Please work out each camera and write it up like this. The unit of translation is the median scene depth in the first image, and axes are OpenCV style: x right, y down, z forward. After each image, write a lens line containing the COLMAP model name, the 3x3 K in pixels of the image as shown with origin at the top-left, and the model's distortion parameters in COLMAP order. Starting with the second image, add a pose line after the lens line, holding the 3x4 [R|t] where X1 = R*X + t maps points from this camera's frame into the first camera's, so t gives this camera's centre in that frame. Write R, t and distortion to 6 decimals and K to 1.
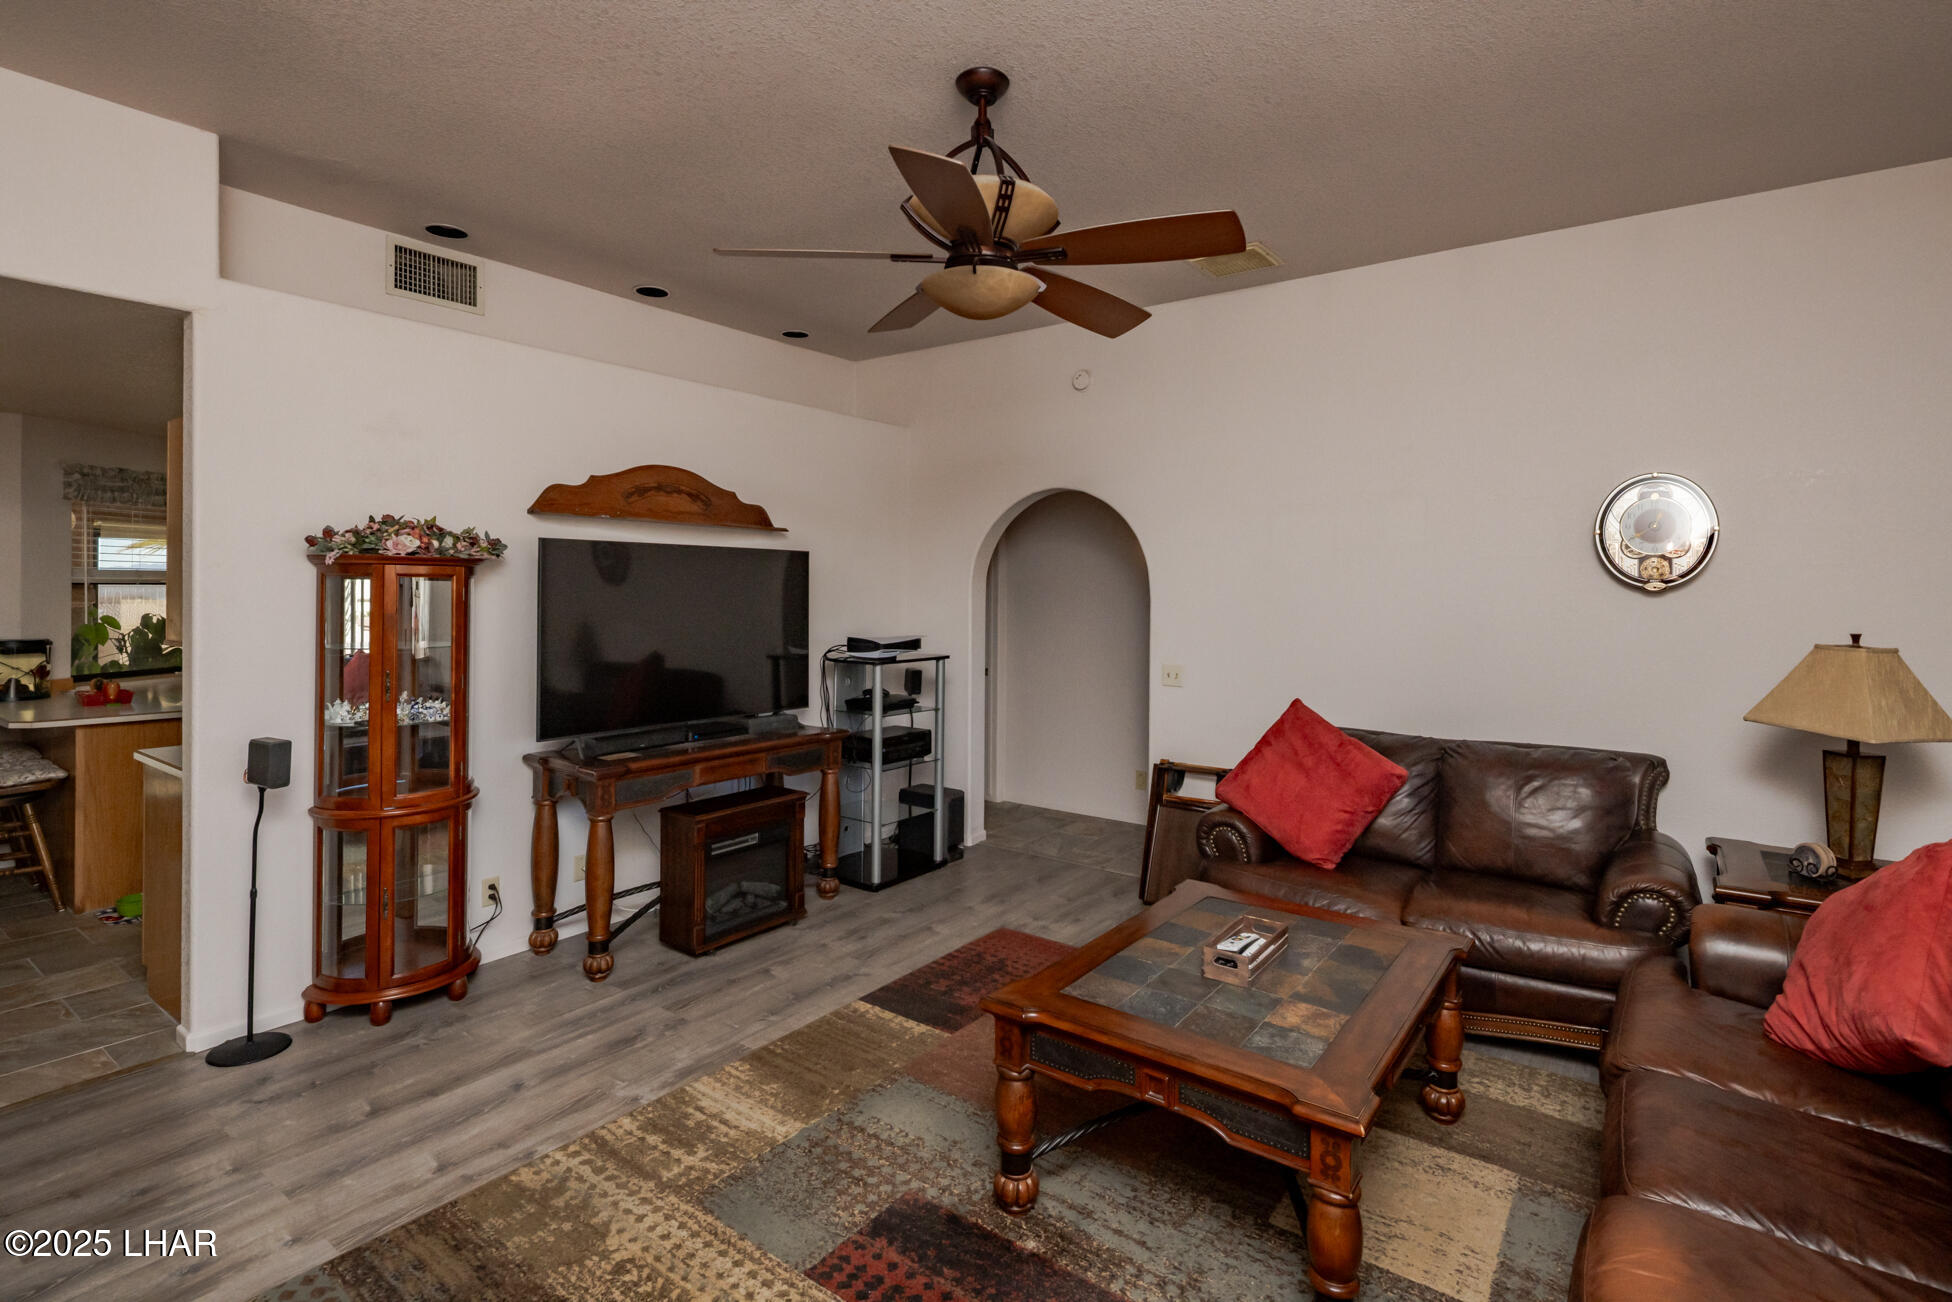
lens RADIAL K [[942.5, 0, 976.0], [0, 942.5, 651.0], [0, 0, 1]] dist [0.000282, -0.000099]
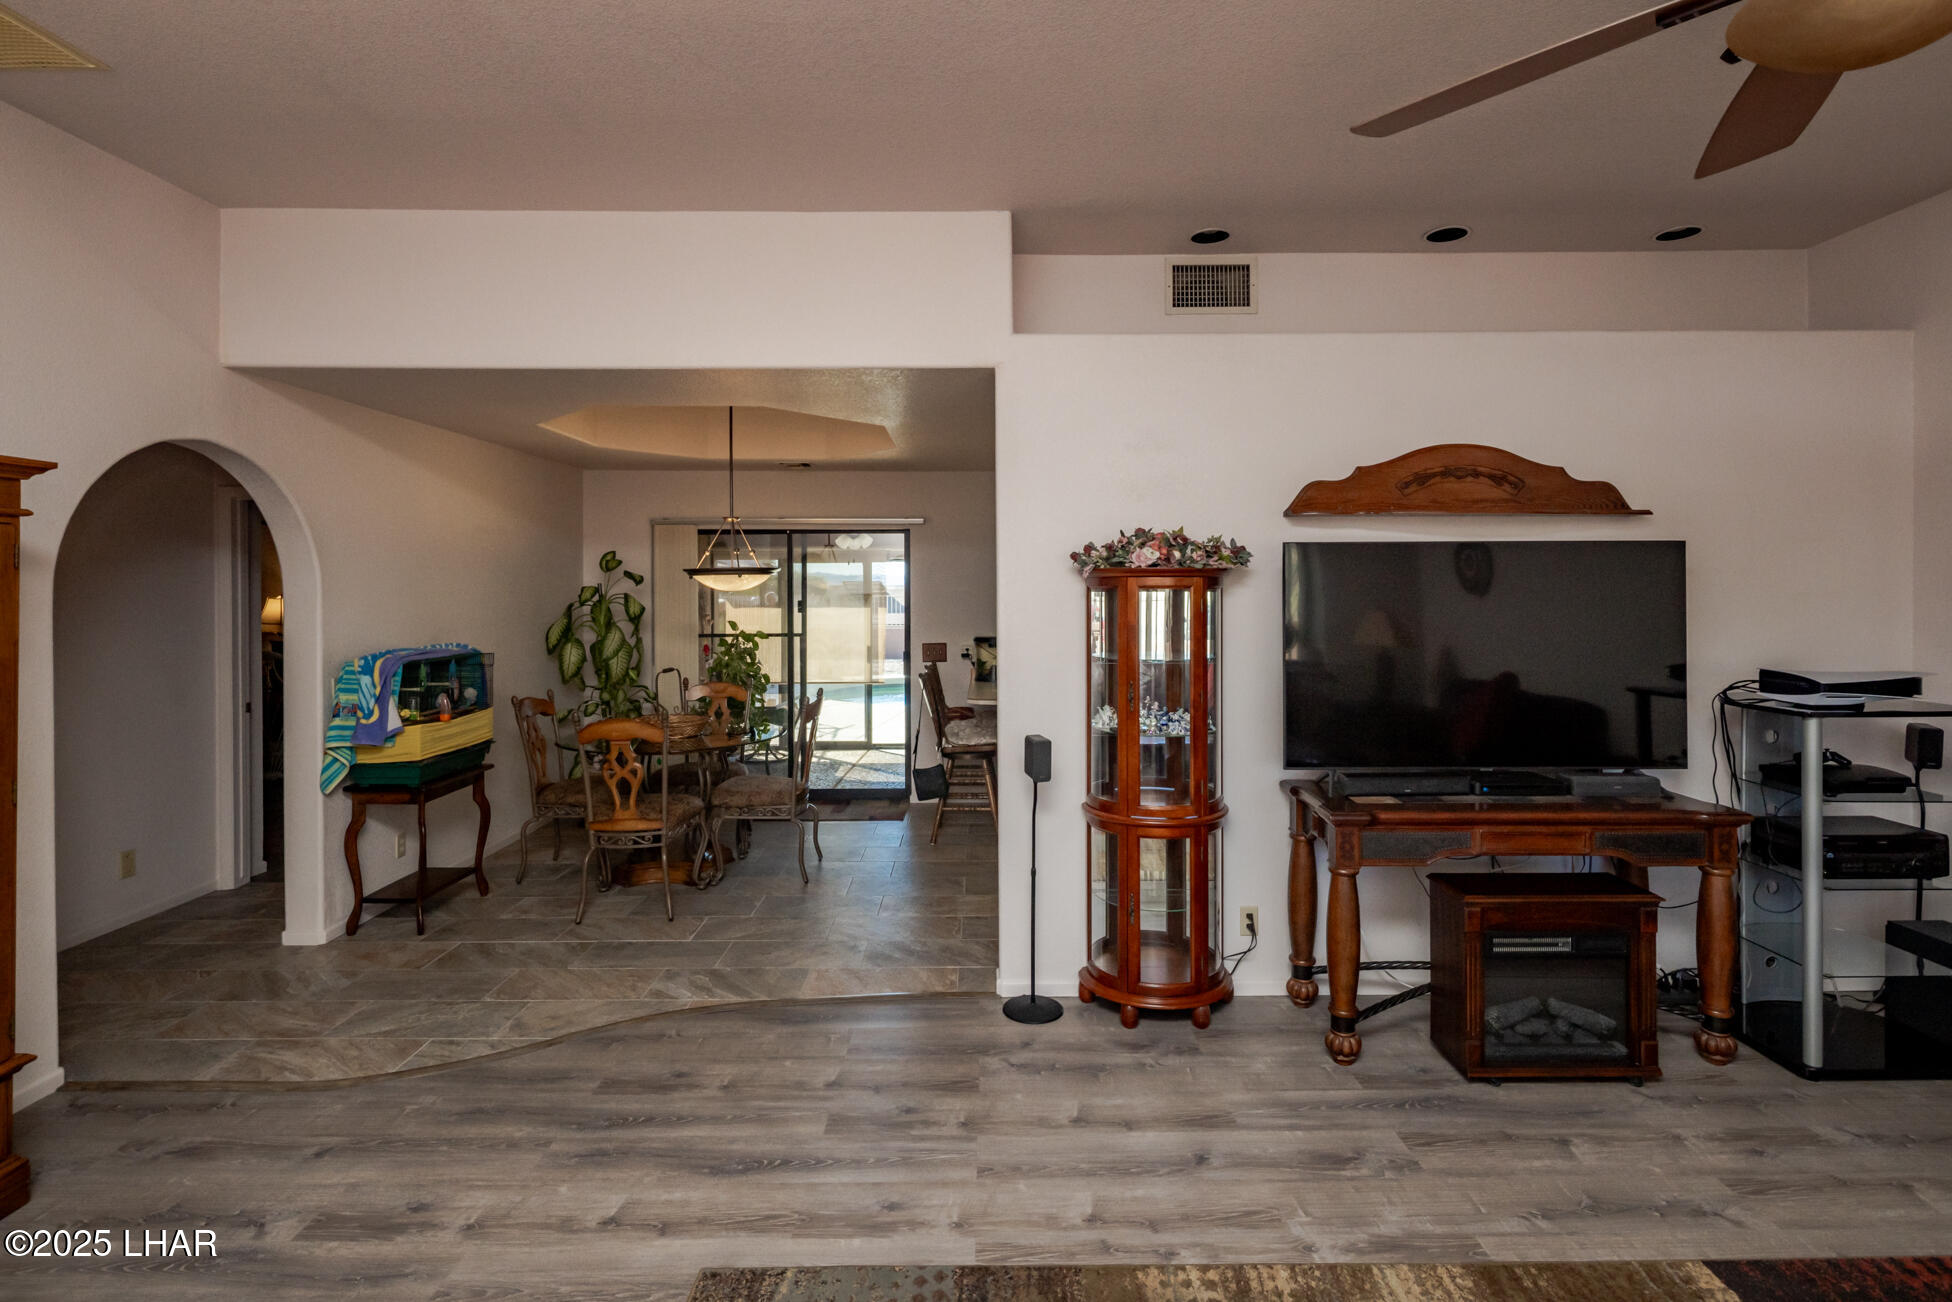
lens RADIAL K [[948.3, 0, 977.8], [0, 948.3, 609.2], [0, 0, 1]] dist [0.000683, -0.001587]
pose [[0.598148, 0.006664, -0.801358, 0.081222], [-0.042479, 0.998823, -0.023401, -0.021924], [0.800259, 0.048038, 0.597728, 0.215392]]
